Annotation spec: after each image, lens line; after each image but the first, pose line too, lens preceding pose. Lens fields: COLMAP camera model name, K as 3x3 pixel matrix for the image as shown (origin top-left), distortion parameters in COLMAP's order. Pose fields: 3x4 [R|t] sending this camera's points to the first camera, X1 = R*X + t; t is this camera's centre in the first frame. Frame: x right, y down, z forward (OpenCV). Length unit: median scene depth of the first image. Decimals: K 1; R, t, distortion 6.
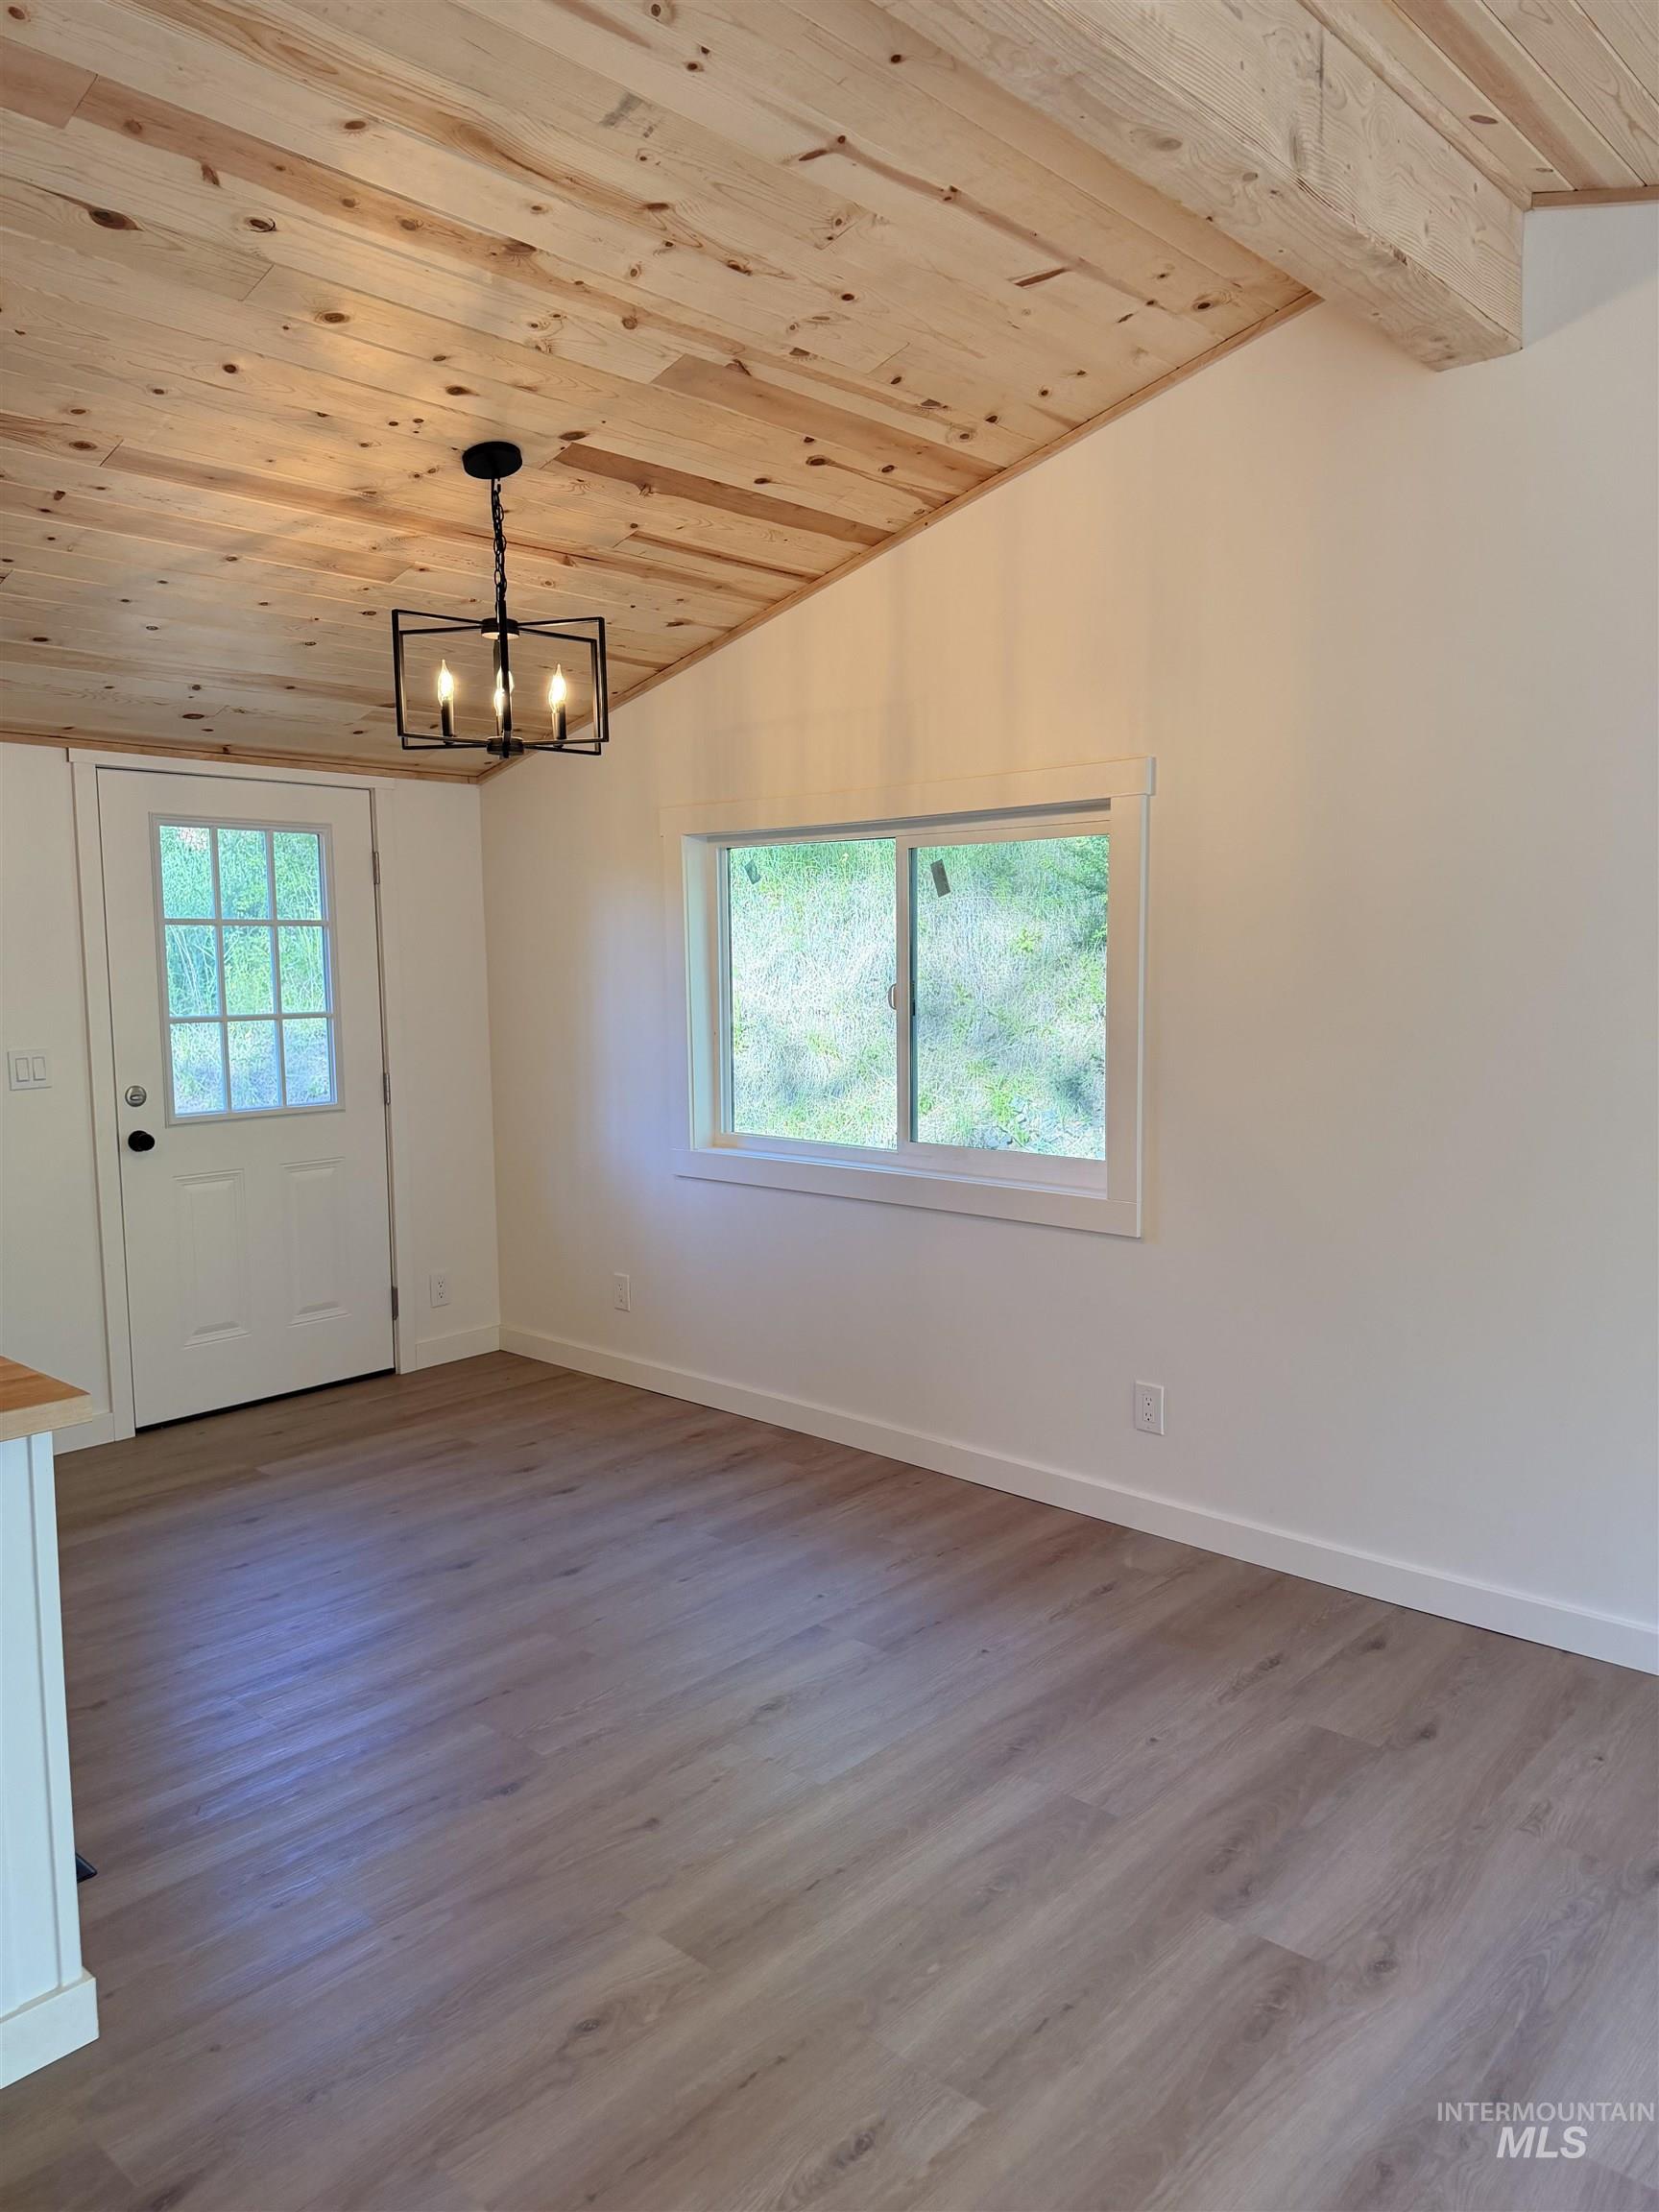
lens RADIAL K [[1557.9, 0, 829.5], [0, 1557.9, 1106.0], [0, 0, 1]] dist [0.055552, -0.070599]
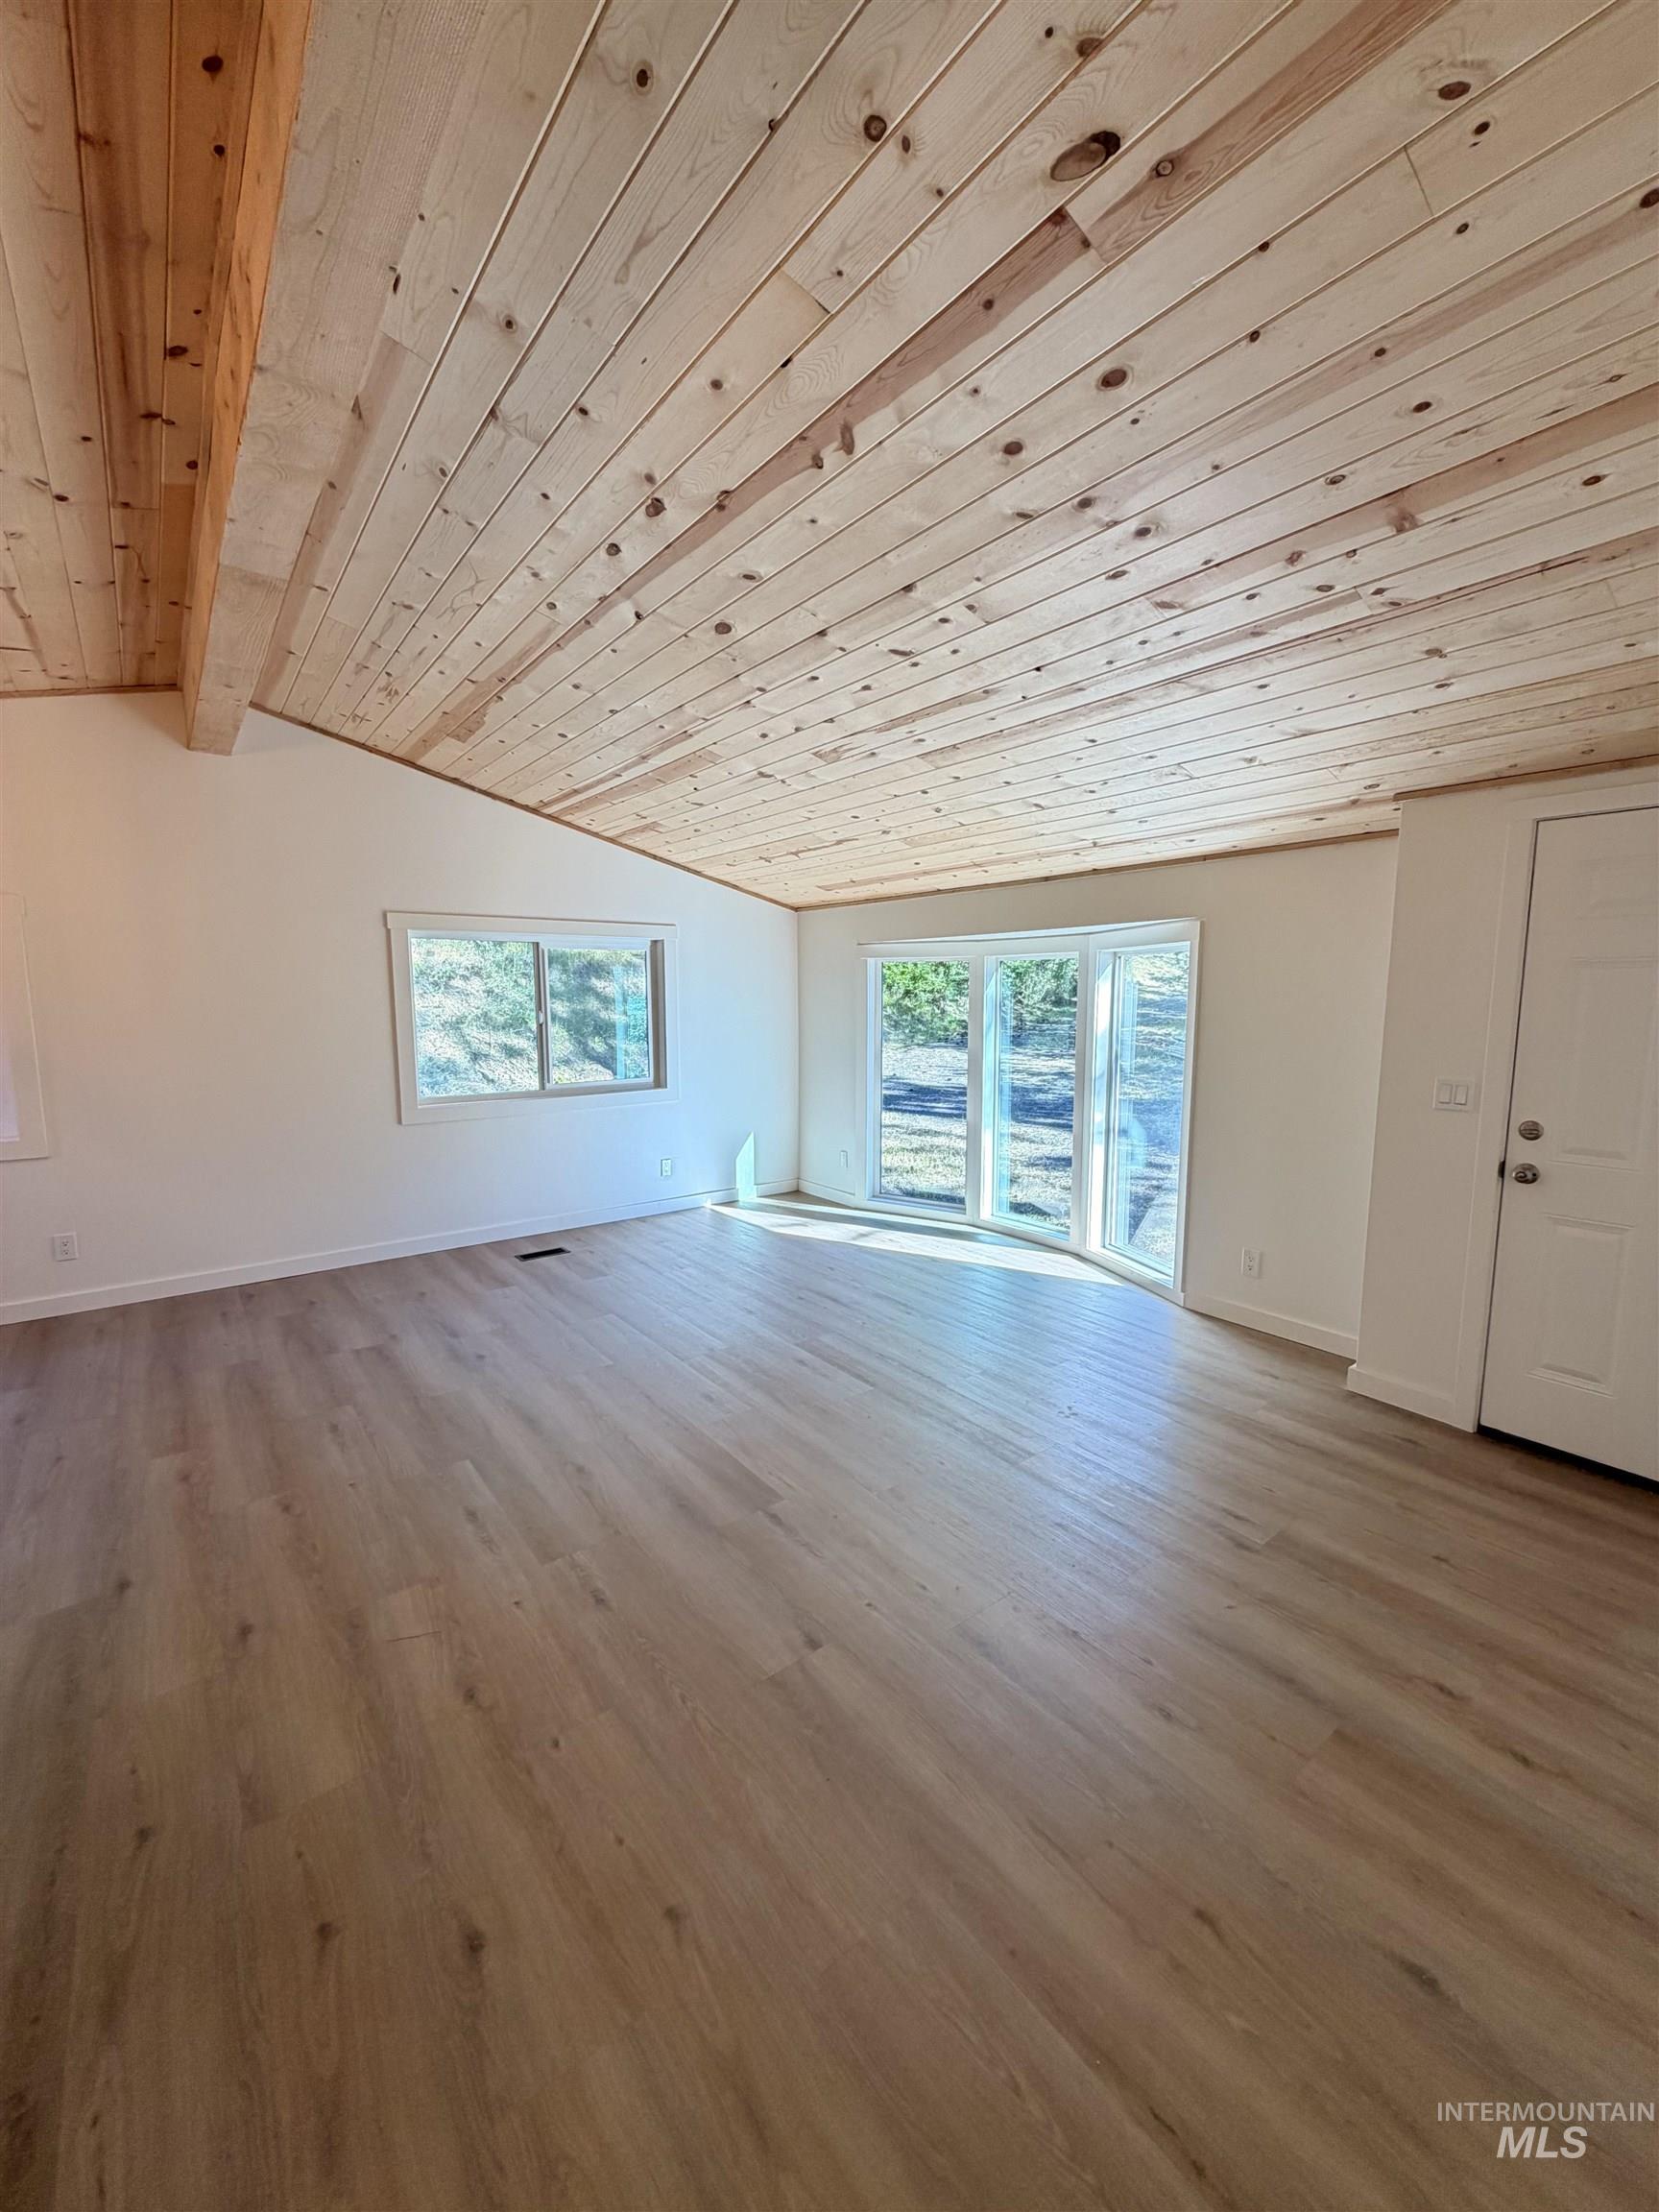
lens RADIAL K [[880.2, 0, 828.0], [0, 880.2, 1101.4], [0, 0, 1]] dist [0.000218, -0.000483]
pose [[0.178993, -0.112444, 0.977404, -0.988542], [0.100570, 0.990335, 0.095514, 0.020252], [-0.978697, 0.081201, 0.188572, -0.153145]]
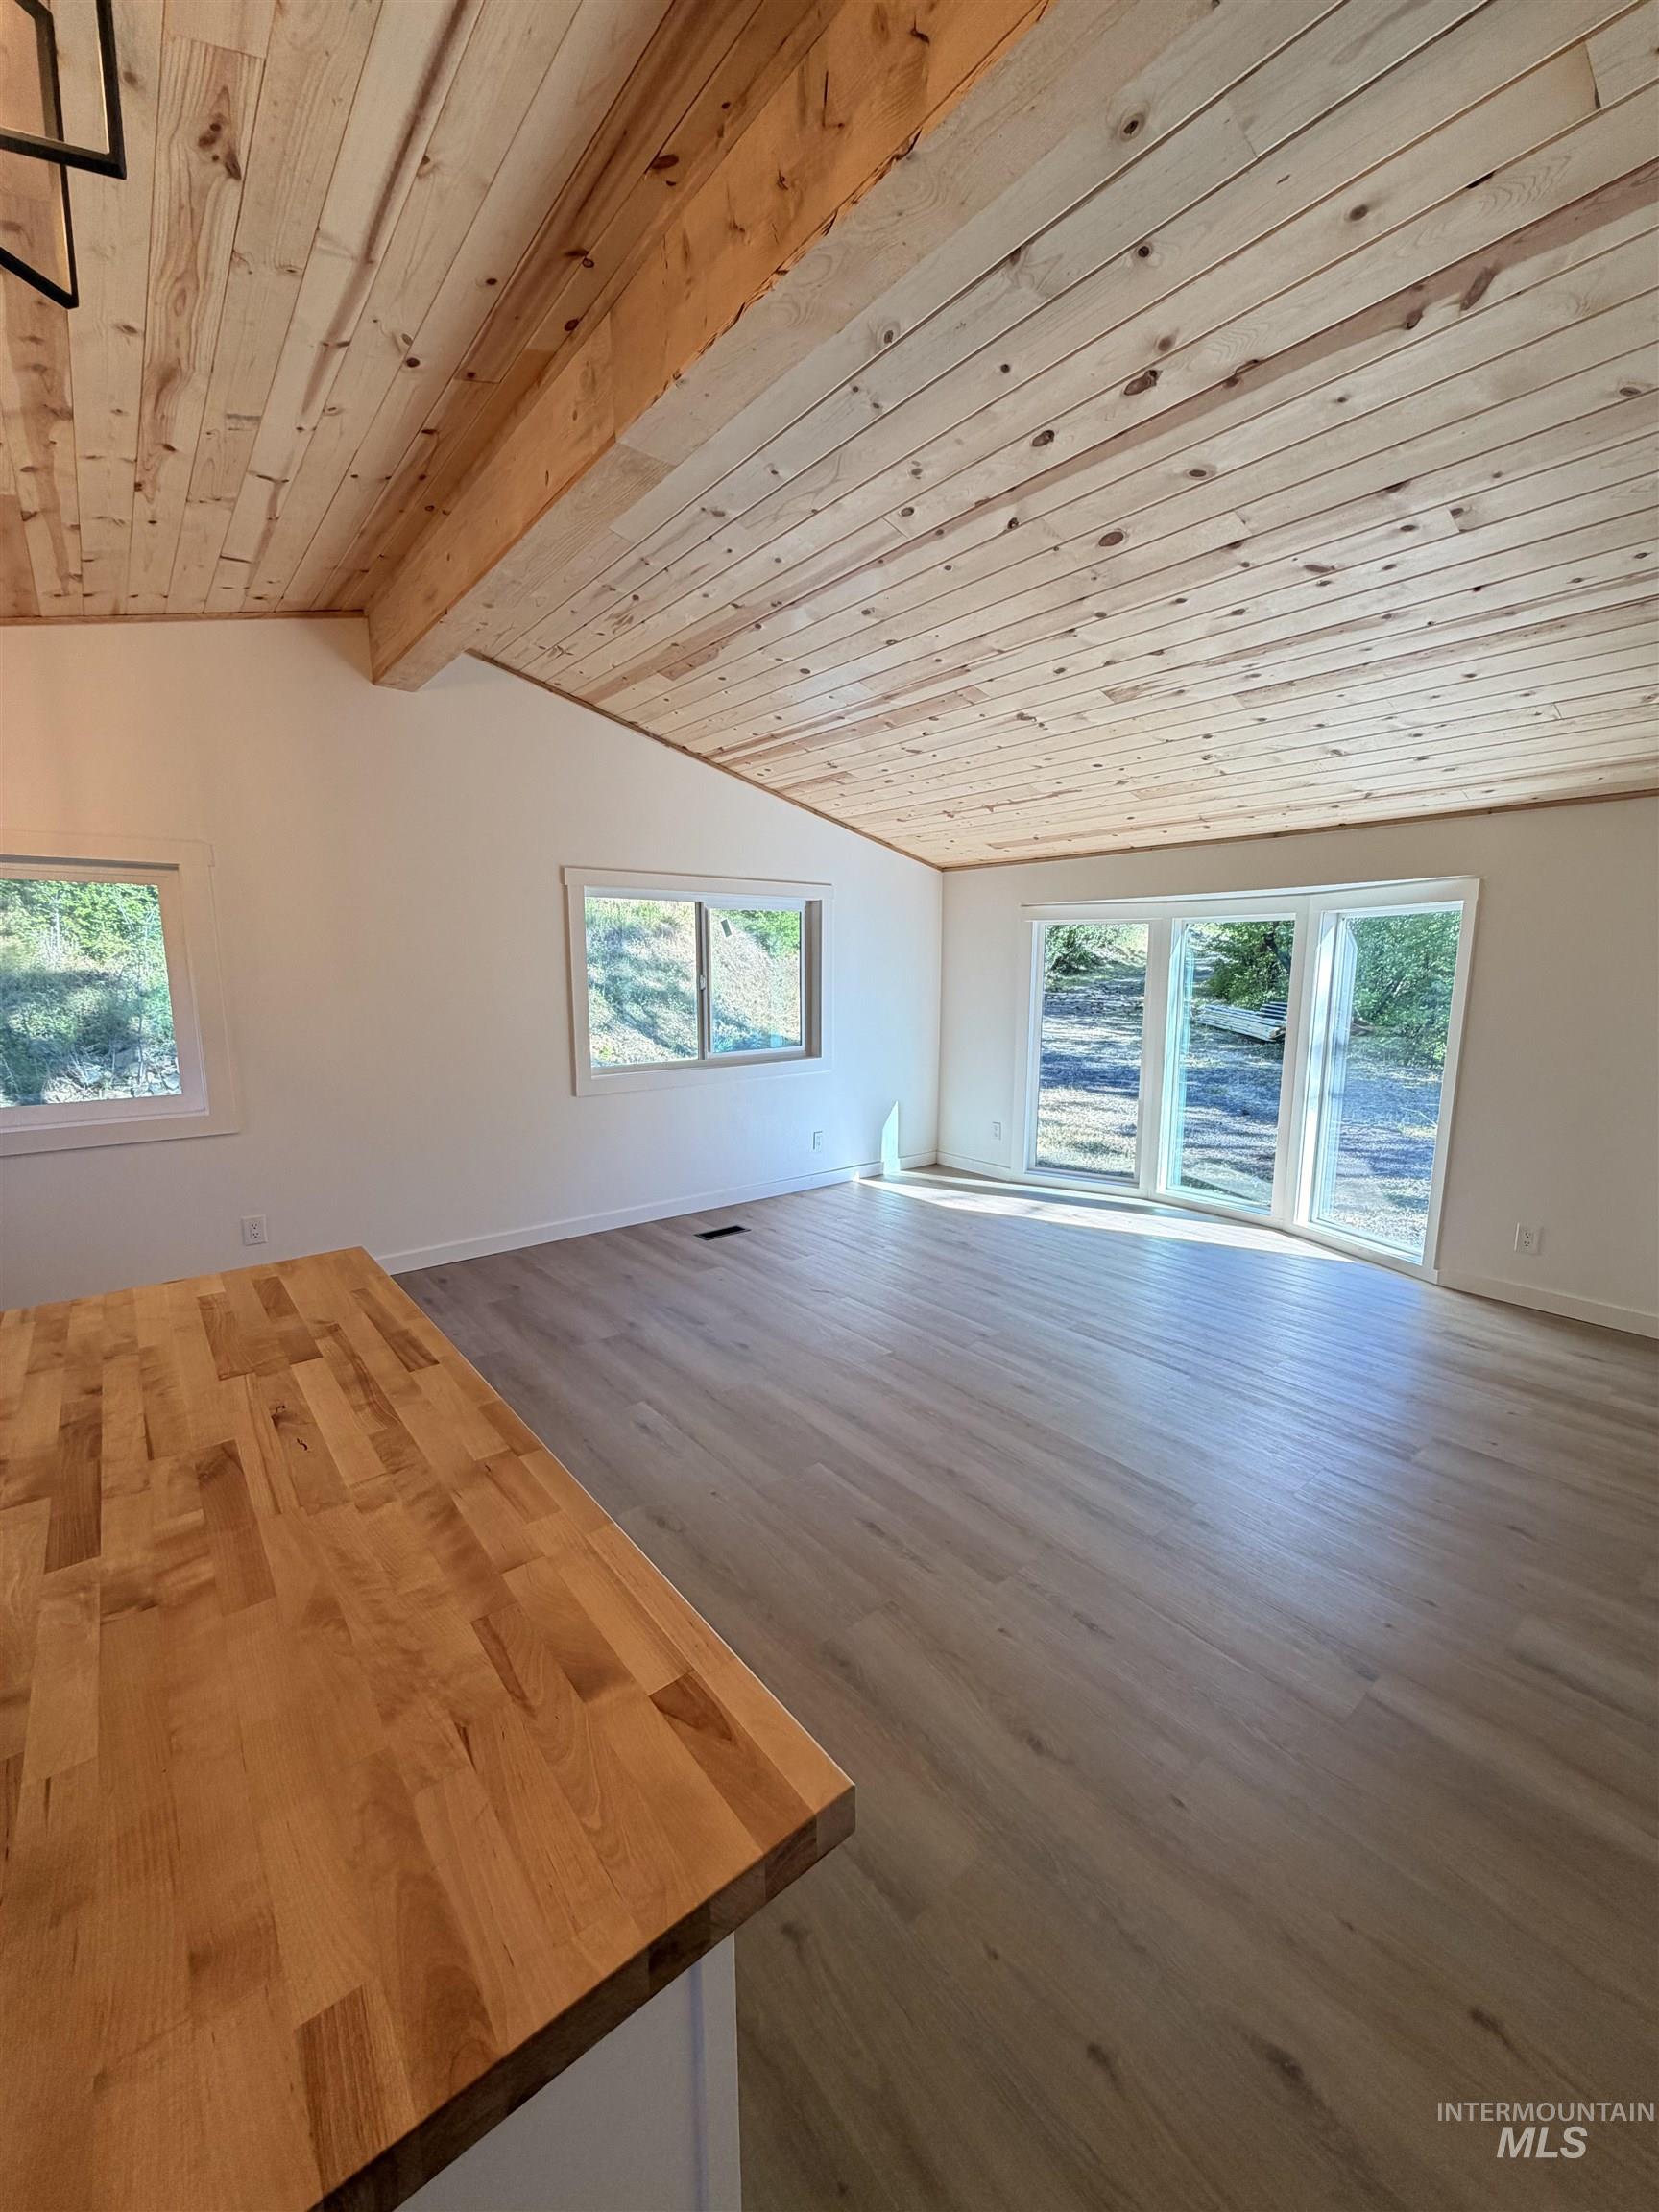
lens RADIAL K [[880.2, 0, 828.0], [0, 880.2, 1101.4], [0, 0, 1]] dist [0.000218, -0.000483]
pose [[0.151602, -0.146944, 0.977458, -0.966940], [0.099643, 0.986122, 0.132792, -0.017990], [-0.983406, 0.077265, 0.164140, 0.330265]]
